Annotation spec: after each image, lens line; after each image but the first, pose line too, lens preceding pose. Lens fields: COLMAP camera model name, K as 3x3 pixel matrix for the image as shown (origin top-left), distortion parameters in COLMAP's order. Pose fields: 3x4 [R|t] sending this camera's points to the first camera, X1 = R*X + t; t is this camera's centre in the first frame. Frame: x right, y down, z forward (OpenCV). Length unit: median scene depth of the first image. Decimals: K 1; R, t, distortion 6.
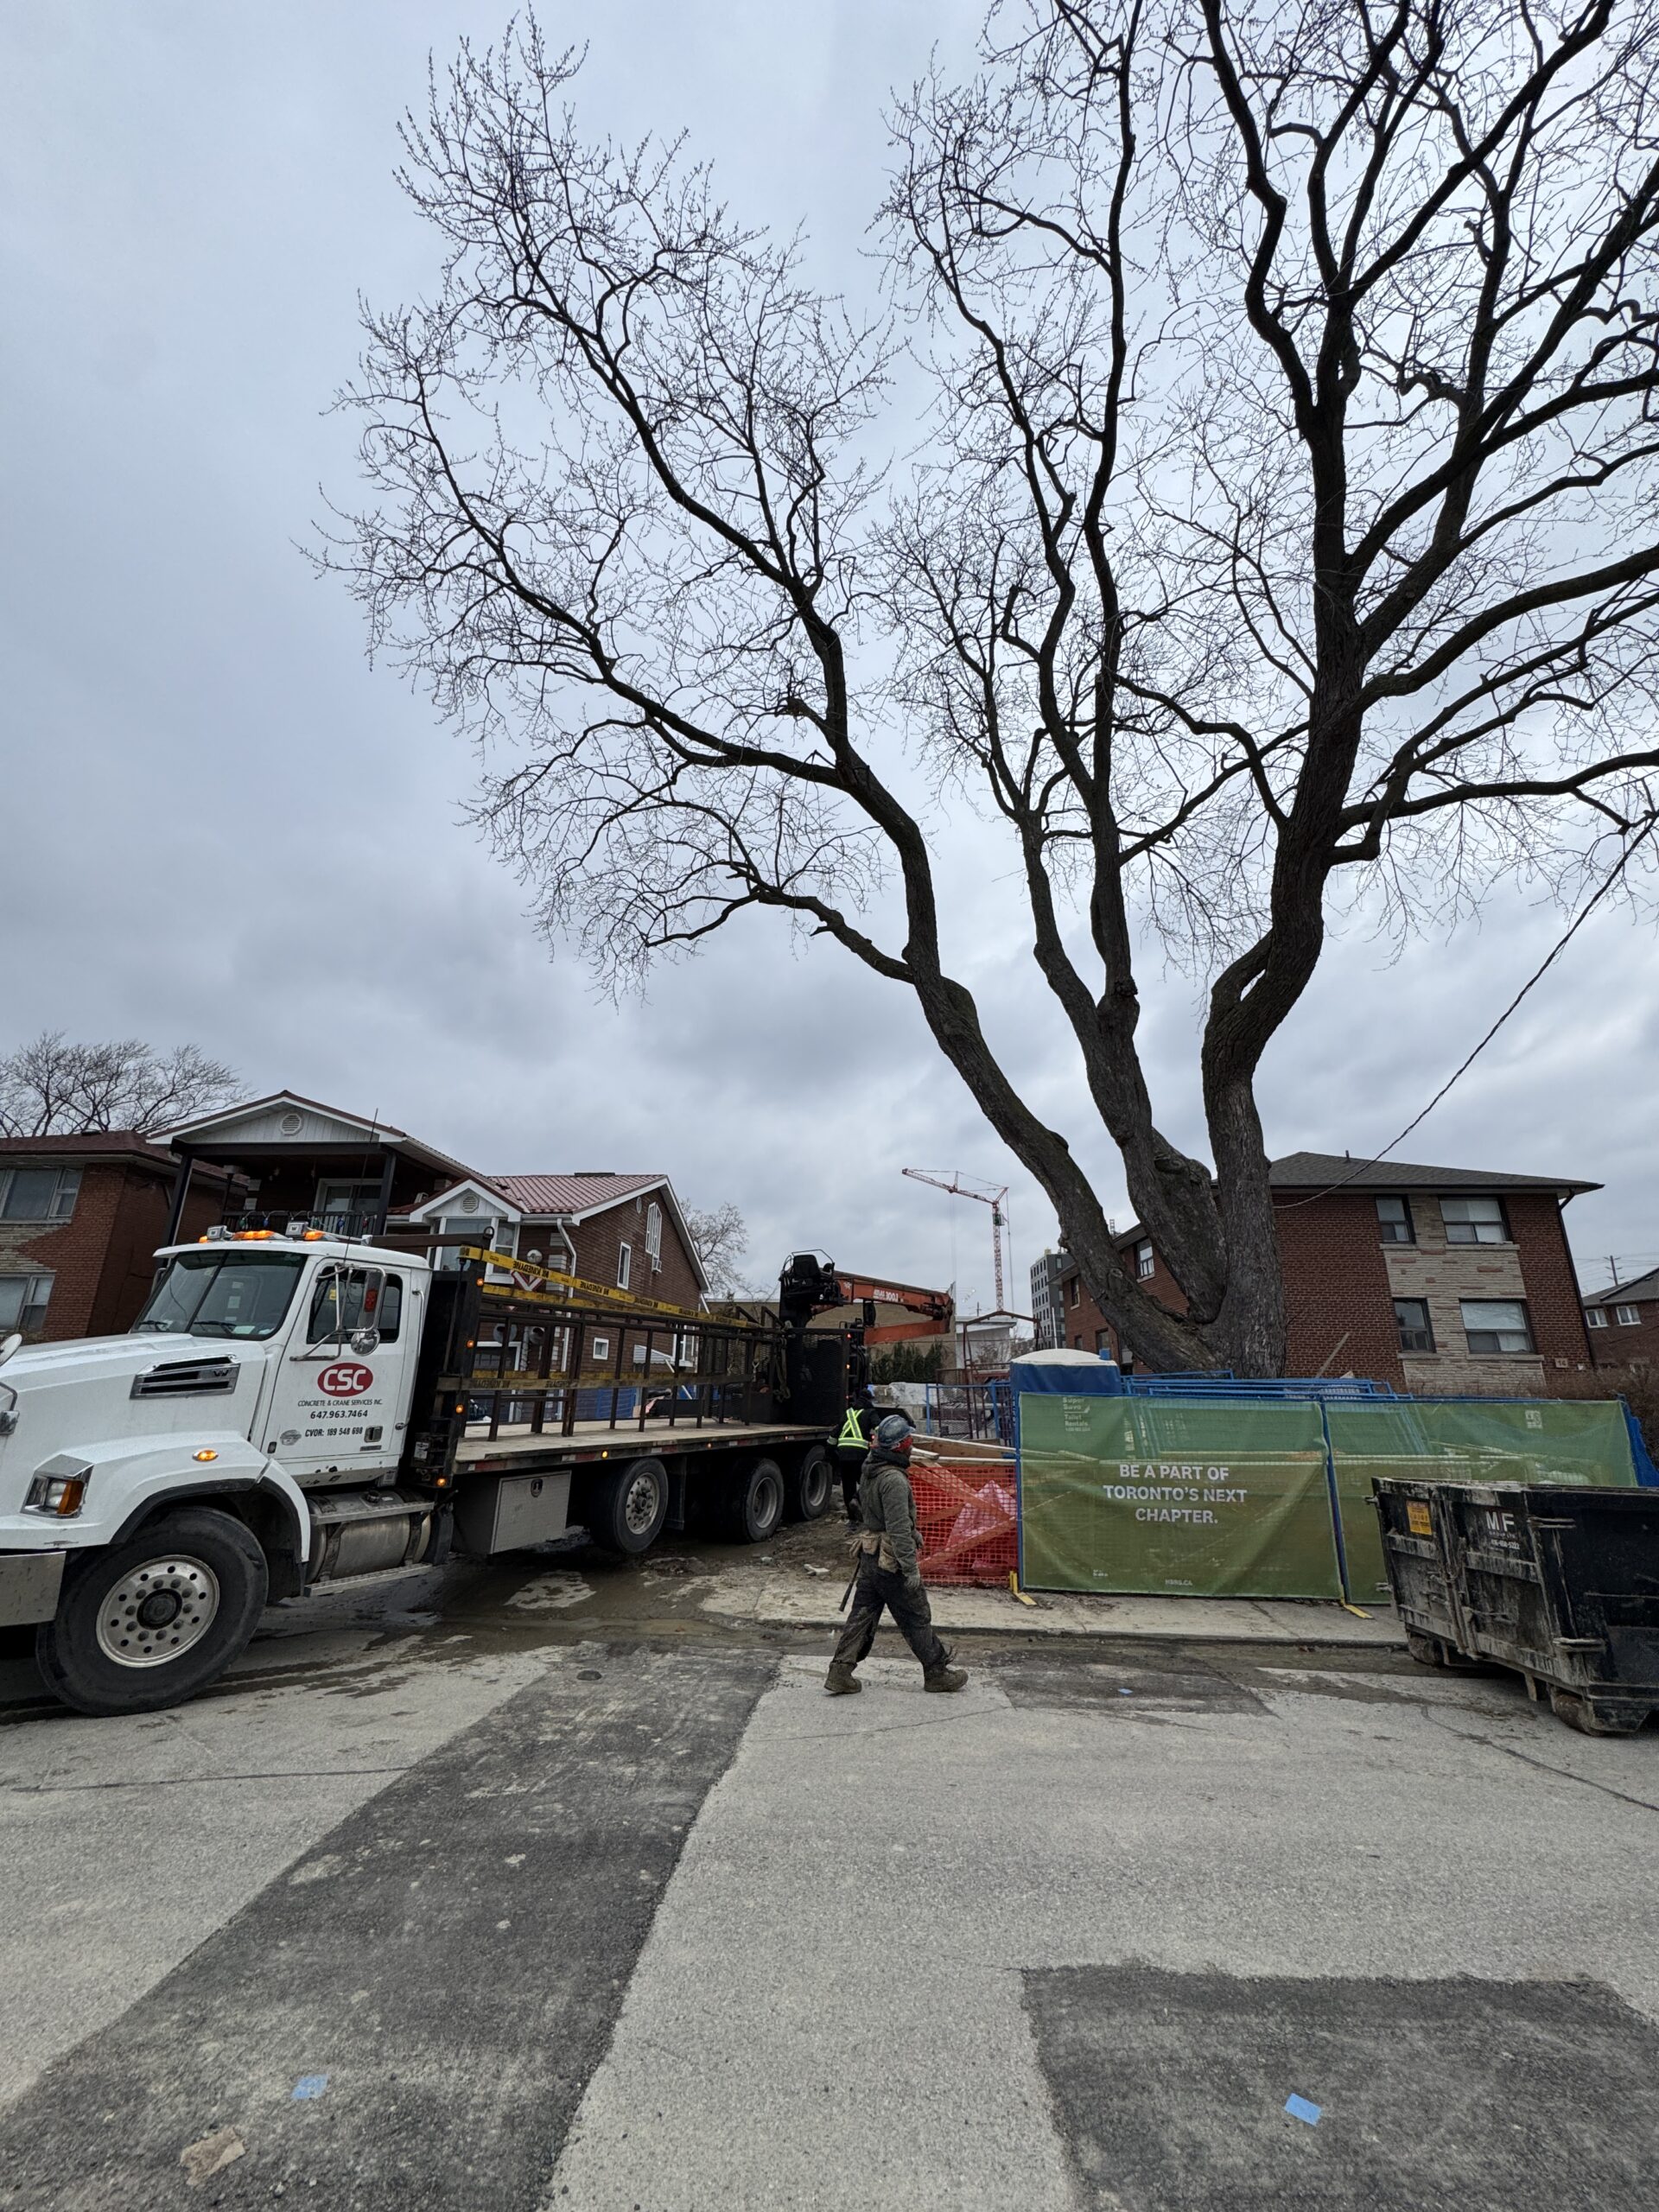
lens RADIAL K [[900.0, 0, 834.6], [0, 900.0, 1104.3], [0, 0, 1]] dist [-0.004451, 0.000459]
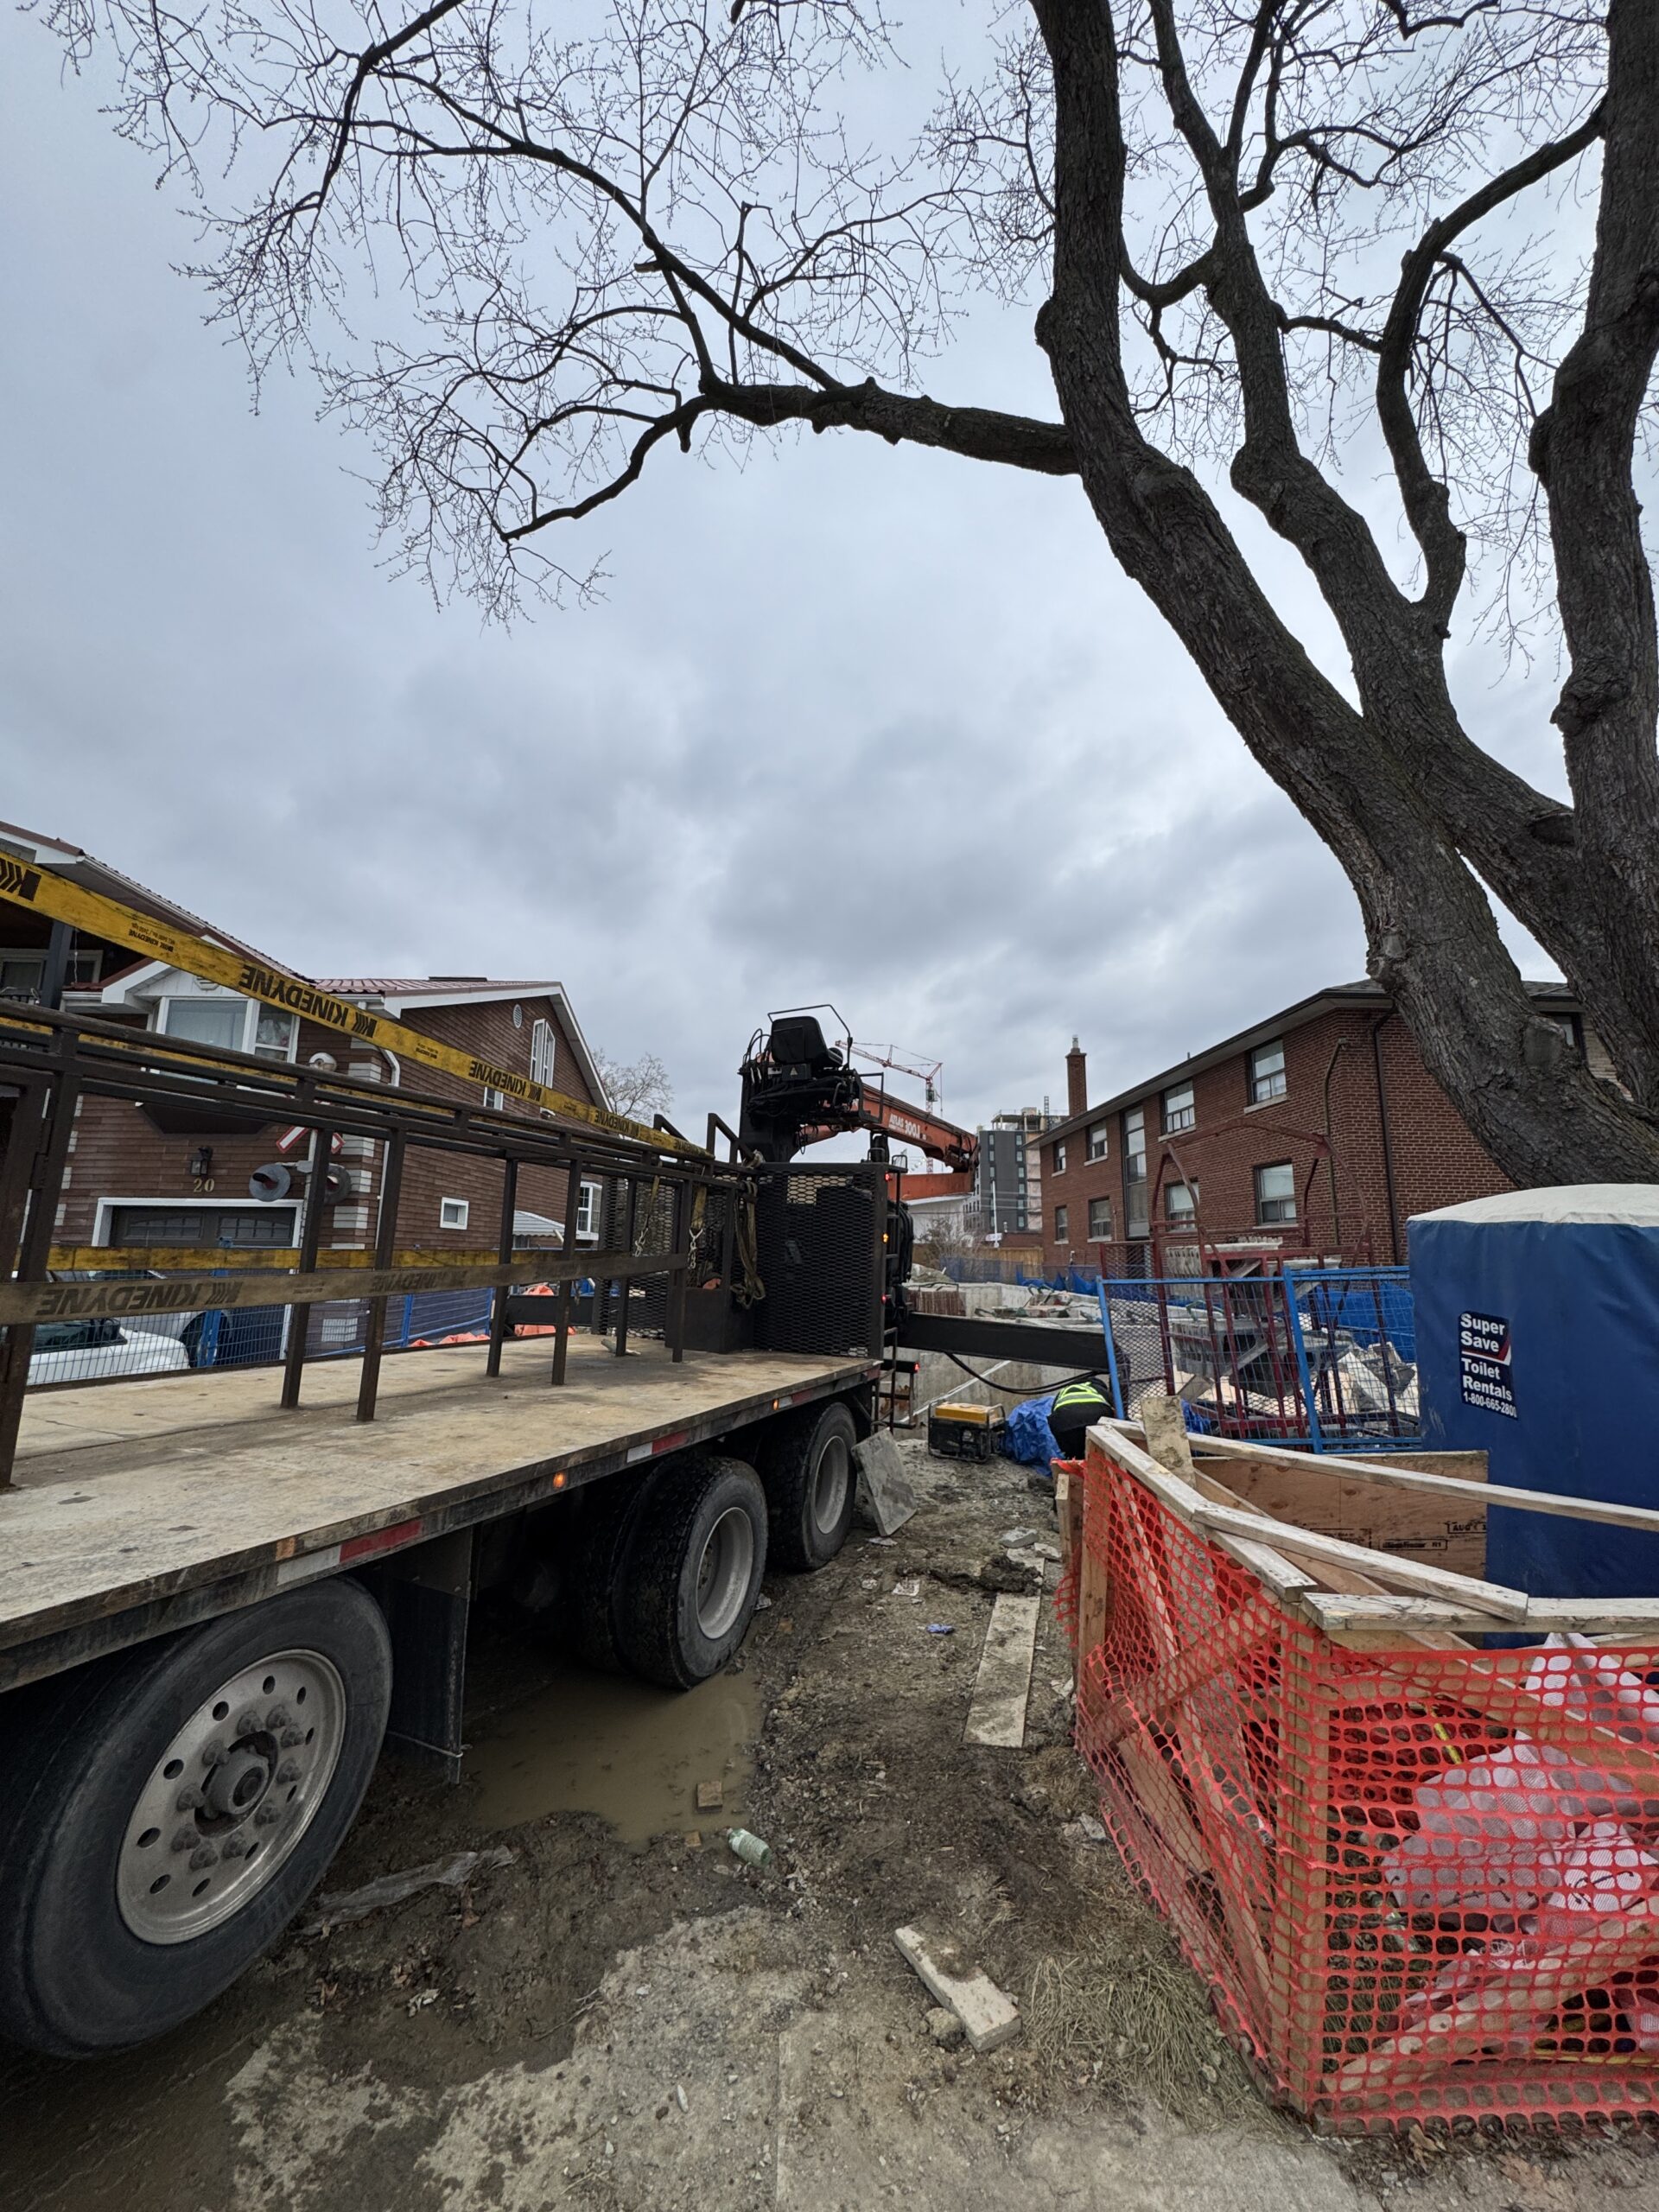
lens RADIAL K [[900.0, 0, 831.4], [0, 900.0, 1104.2], [0, 0, 1]] dist [-0.004451, 0.000459]
pose [[0.996578, 0.015388, 0.081216, -0.078769], [-0.025863, 0.991236, 0.129548, 0.224787], [-0.078511, -0.131205, 0.988242, 0.759291]]
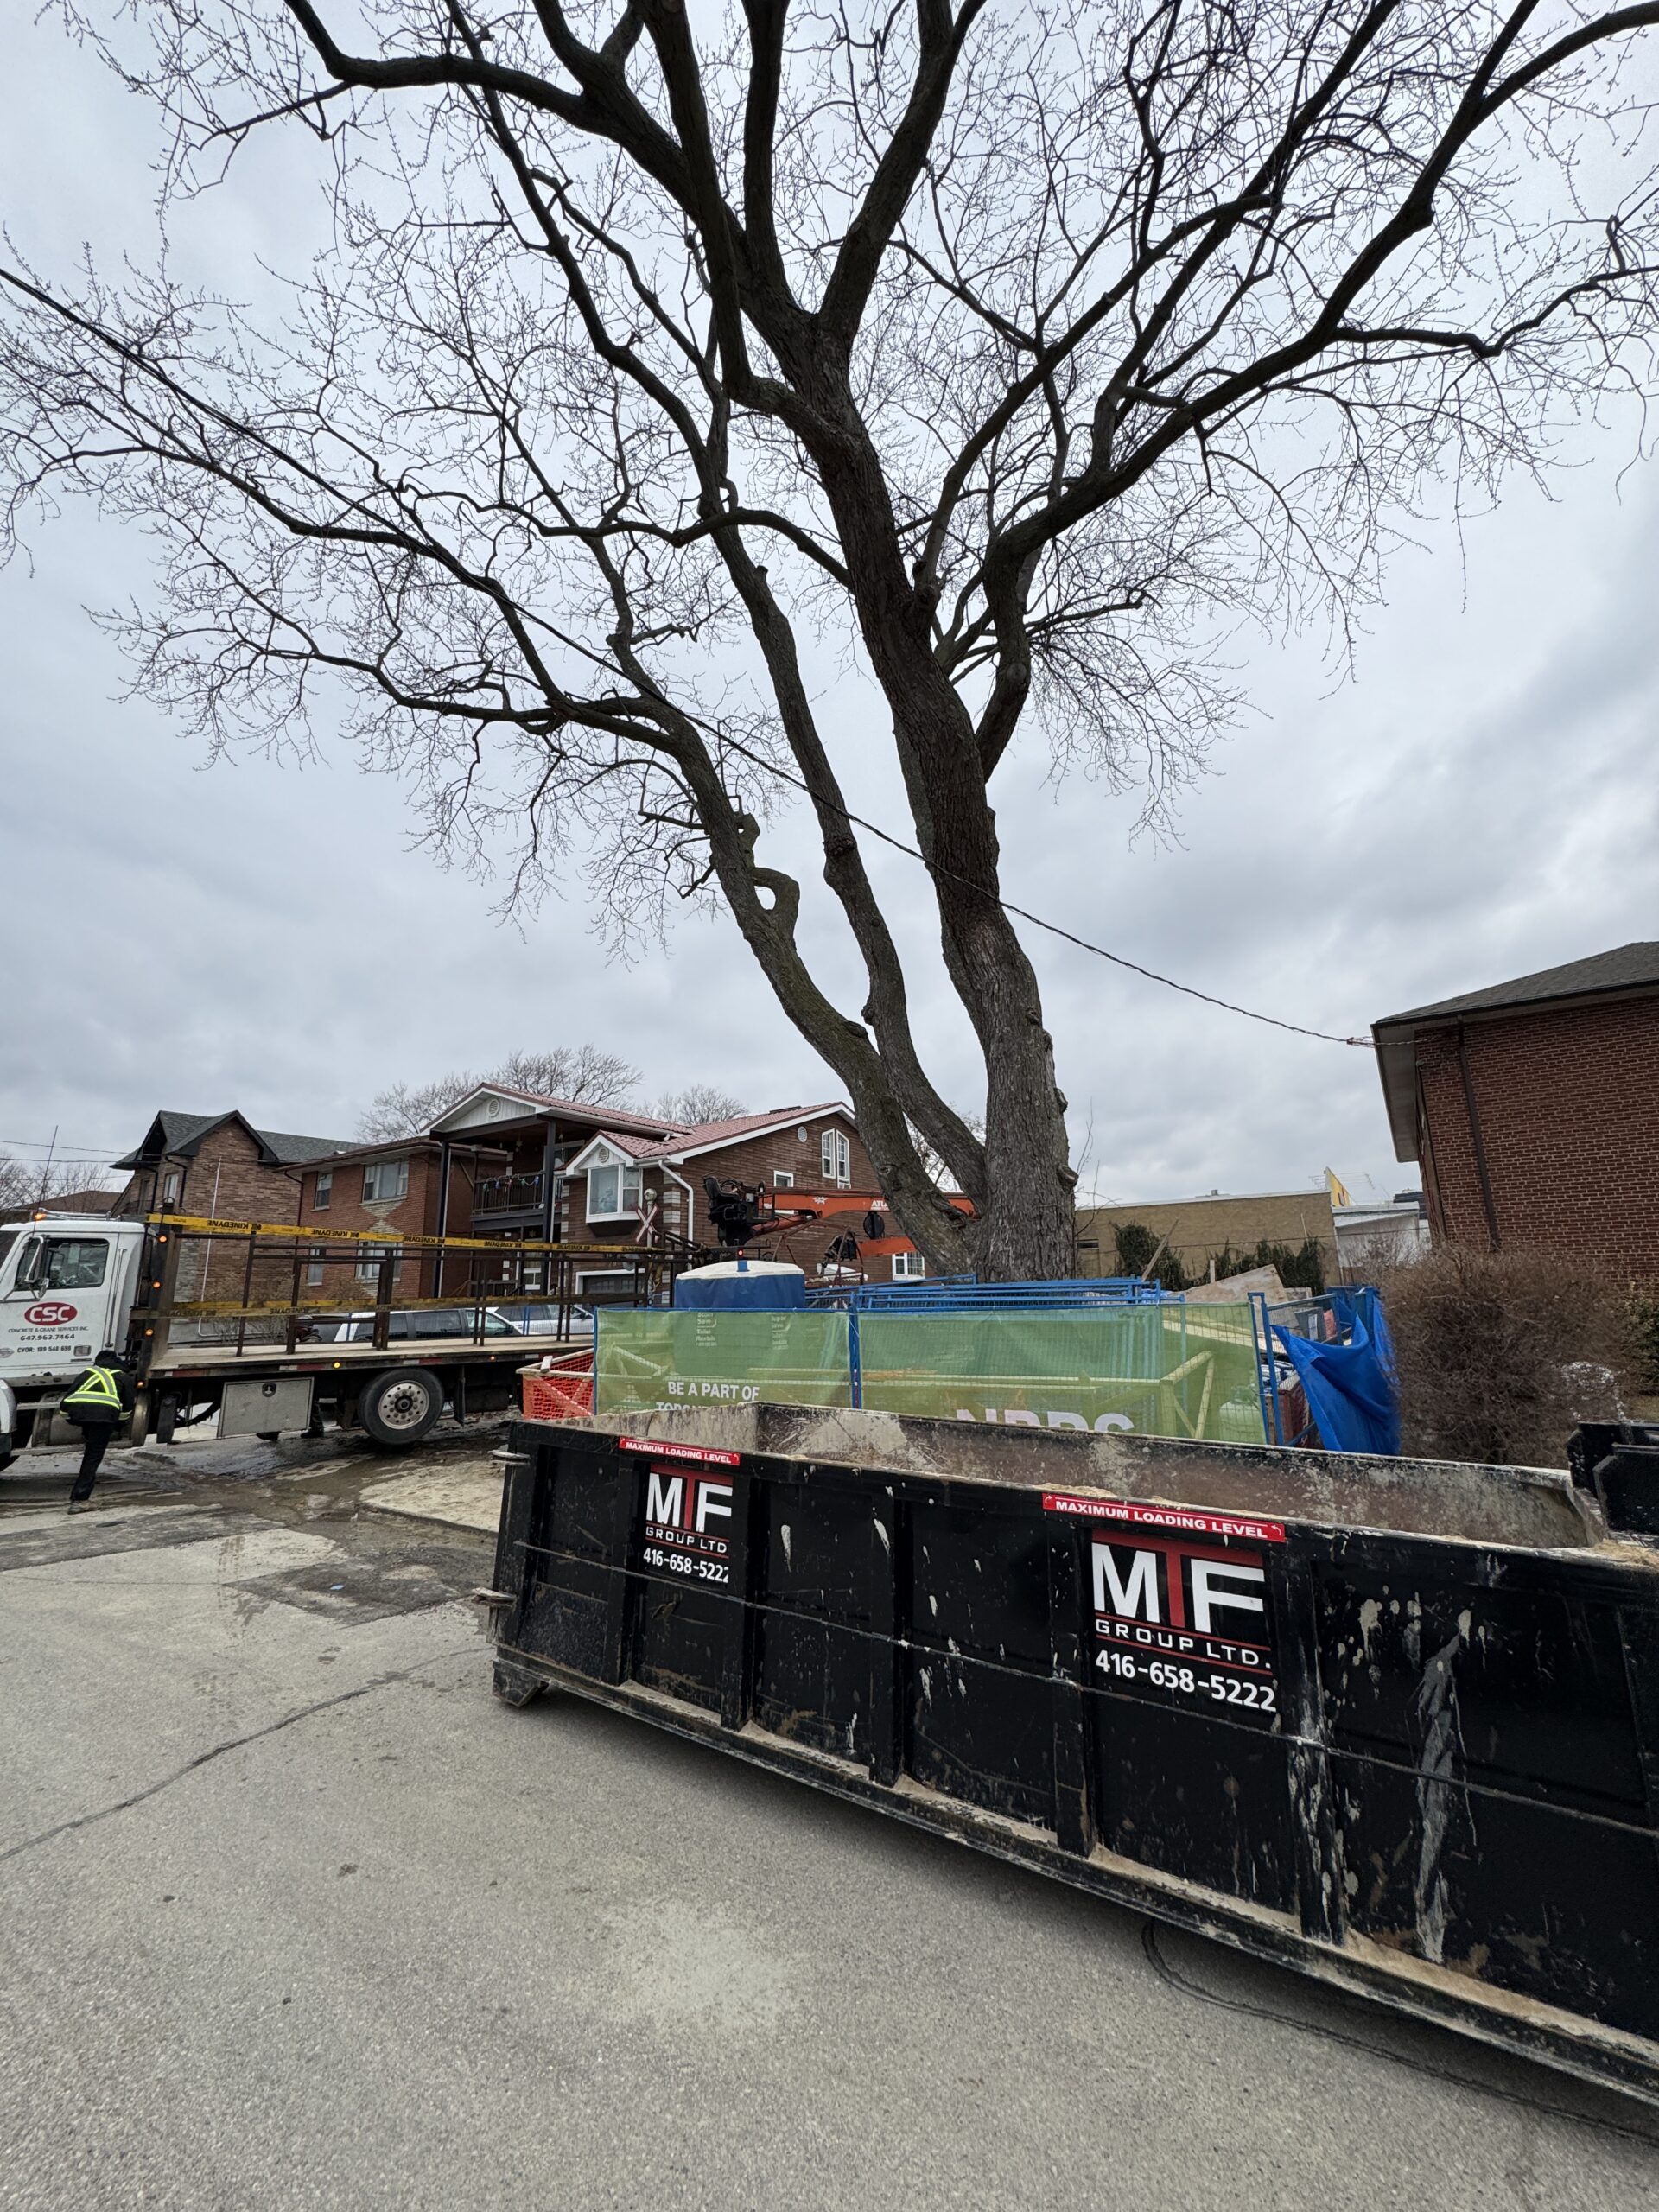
lens RADIAL K [[900.0, 0, 823.3], [0, 900.0, 1109.2], [0, 0, 1]] dist [-0.004451, 0.000459]
pose [[0.859588, -0.130902, -0.493936, 0.894412], [0.178551, 0.982644, 0.050312, 0.092580], [0.478777, -0.131440, 0.868042, 0.269960]]
